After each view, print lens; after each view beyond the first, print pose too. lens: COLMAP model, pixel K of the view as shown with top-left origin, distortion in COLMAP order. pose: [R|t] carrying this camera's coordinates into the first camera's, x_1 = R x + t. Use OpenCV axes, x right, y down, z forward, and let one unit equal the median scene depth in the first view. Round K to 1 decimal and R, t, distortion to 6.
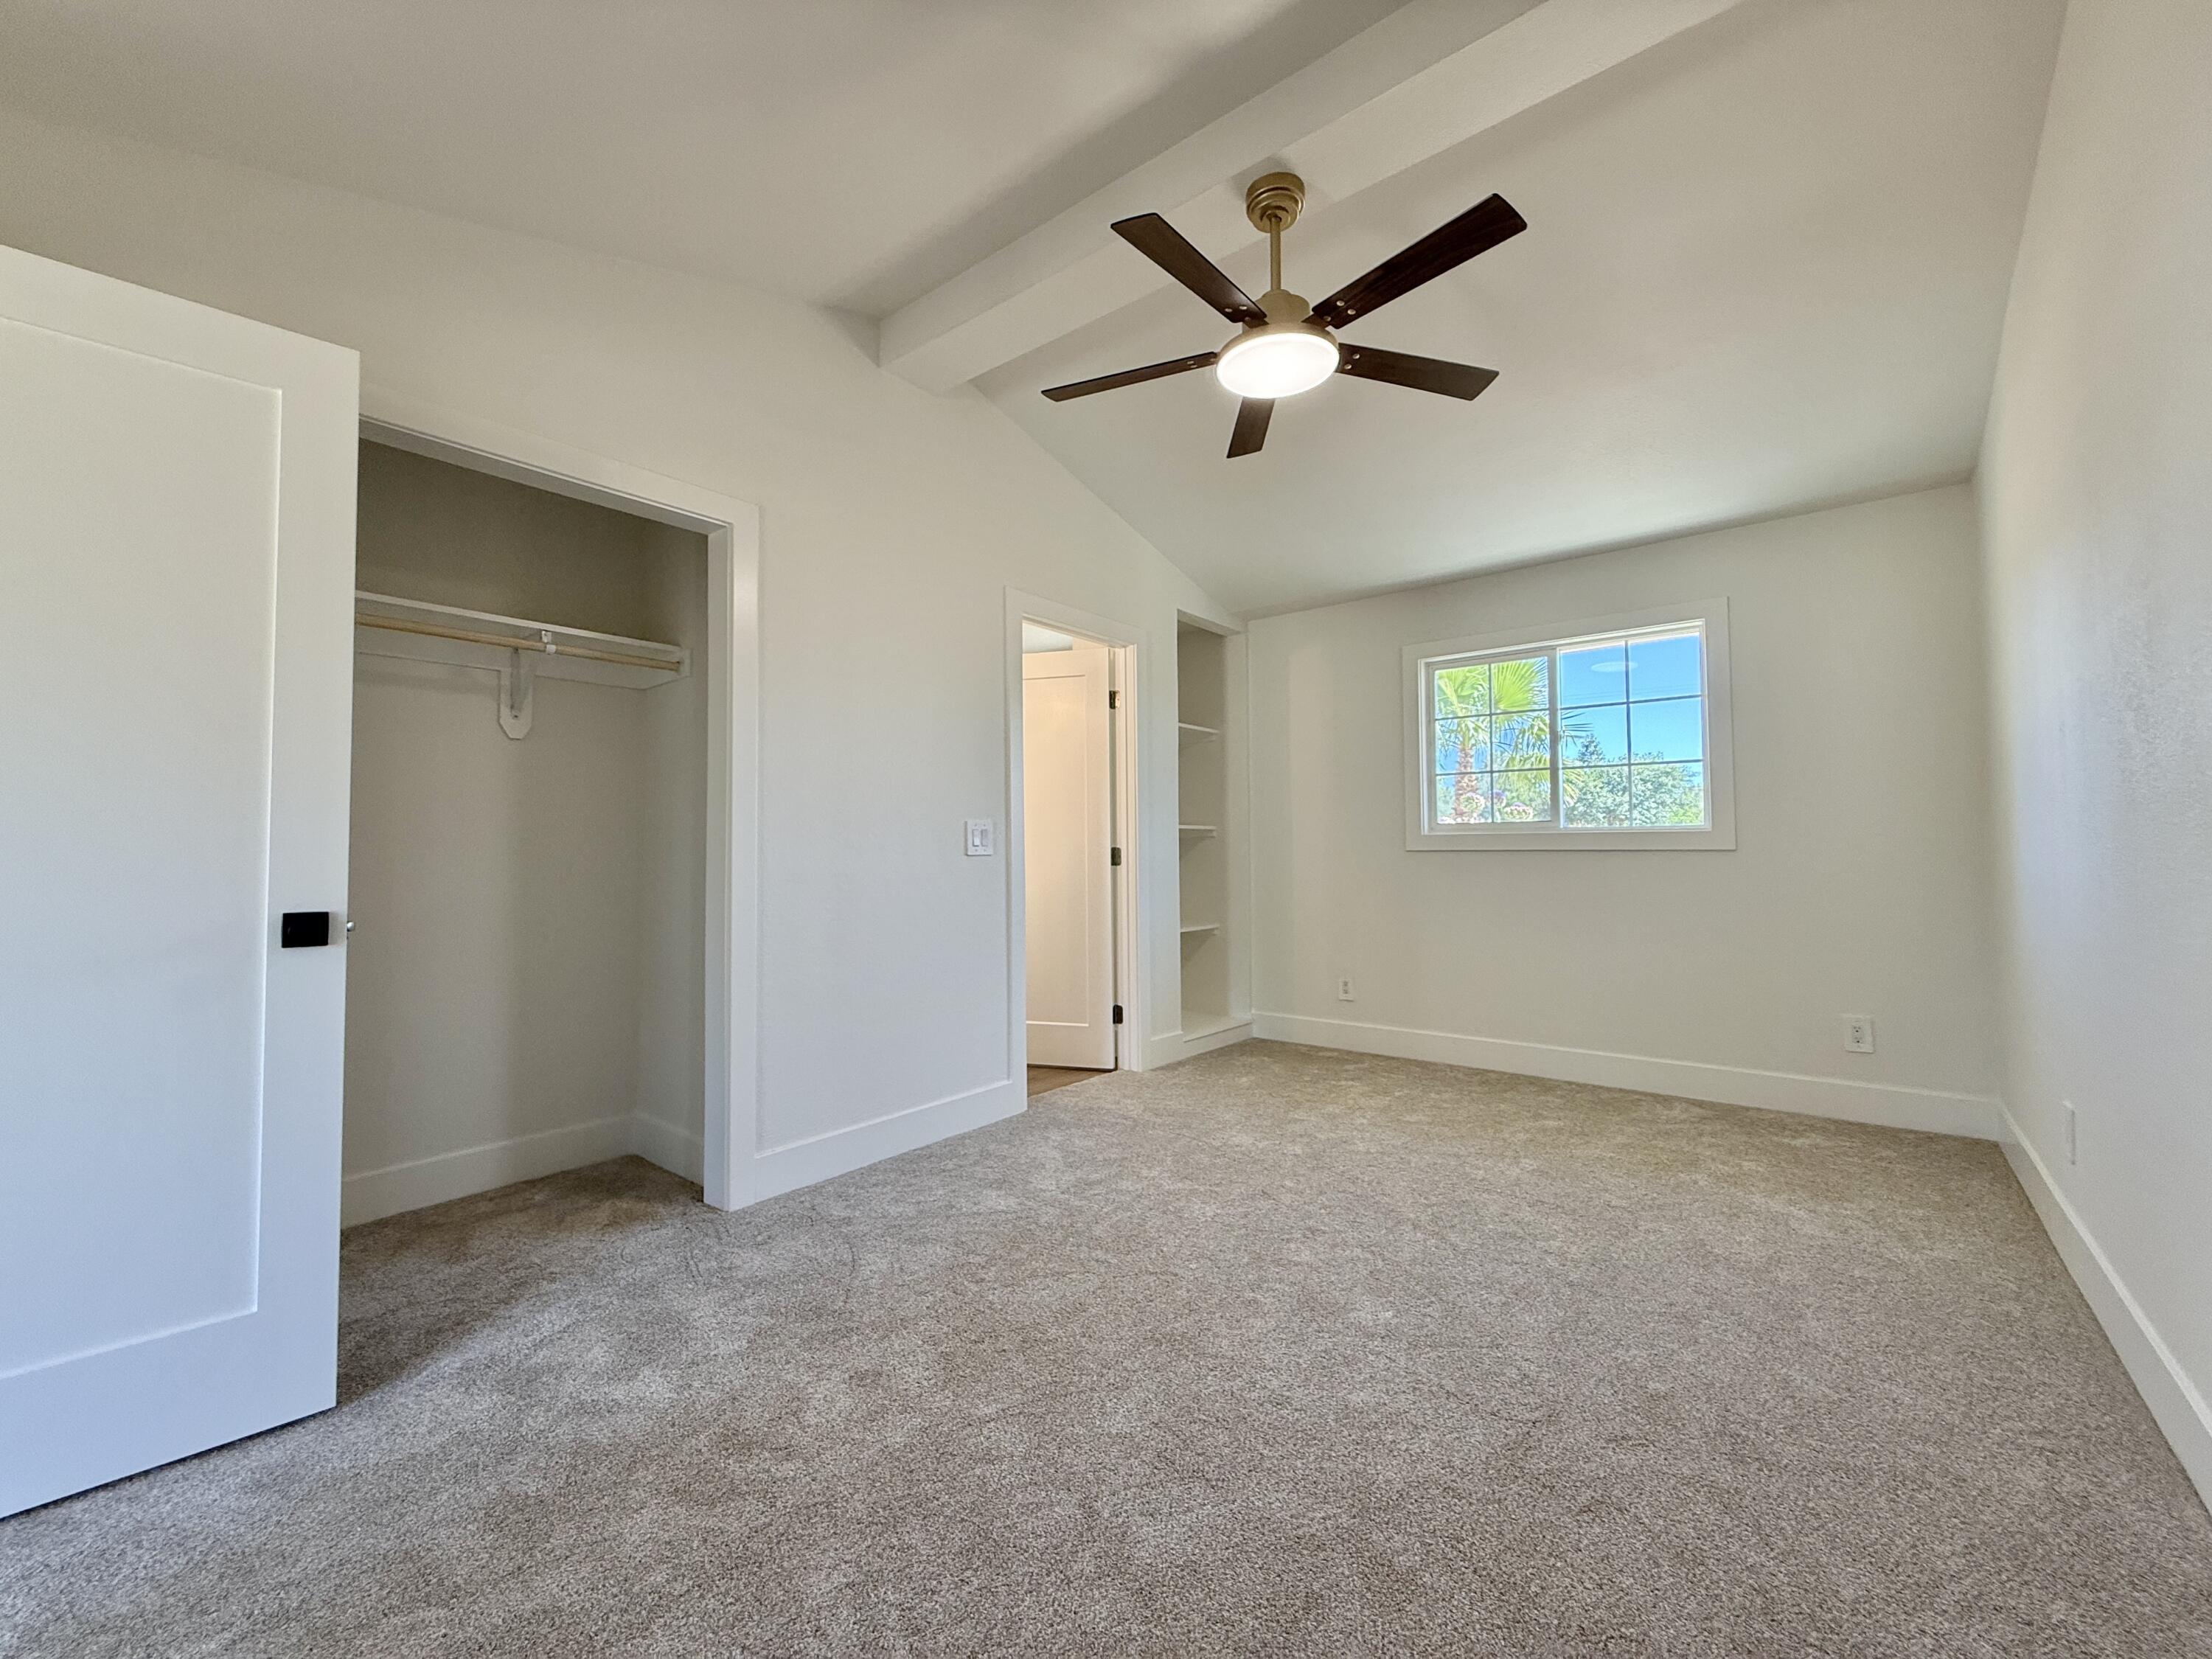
lens RADIAL K [[879.1, 0, 1099.8], [0, 879.1, 824.9], [0, 0, 1]] dist [0.000498, 0.000344]
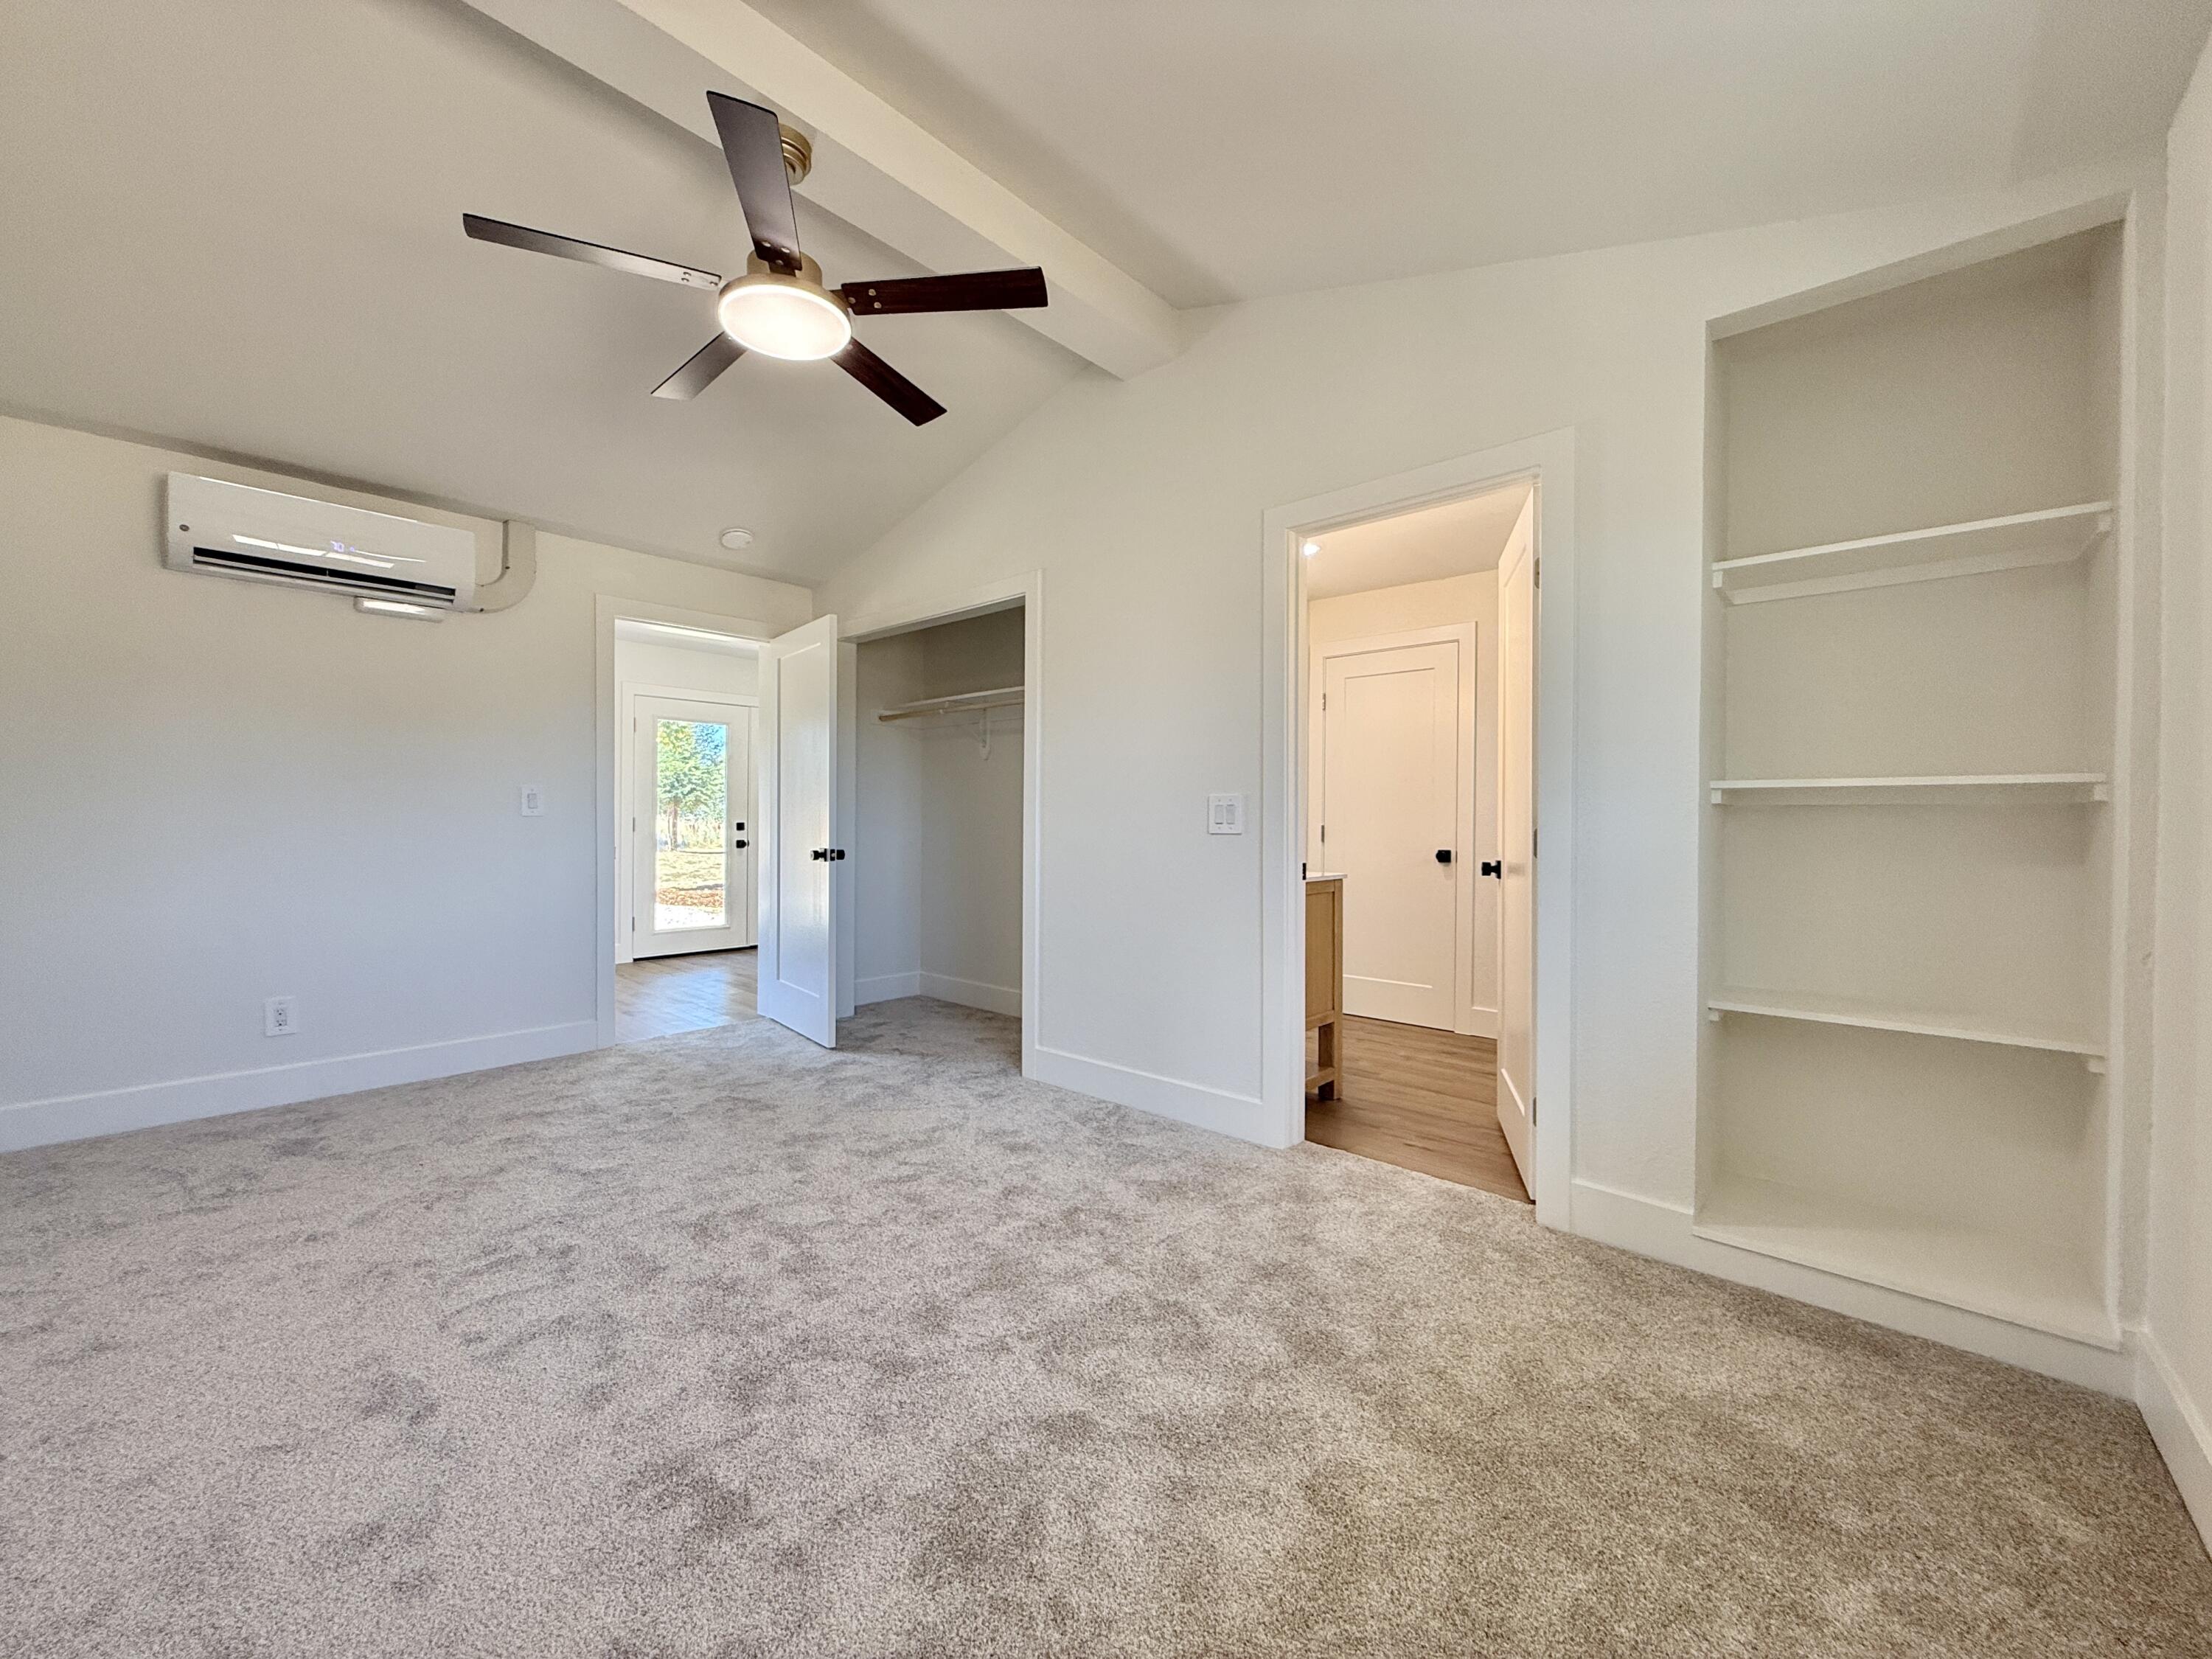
lens RADIAL K [[879.1, 0, 1099.8], [0, 879.1, 824.9], [0, 0, 1]] dist [0.000498, 0.000344]
pose [[-0.050842, 0.009854, -0.998658, 0.827700], [0.022054, 0.999719, 0.008742, 0.016851], [0.998463, -0.021580, -0.051045, 0.999760]]
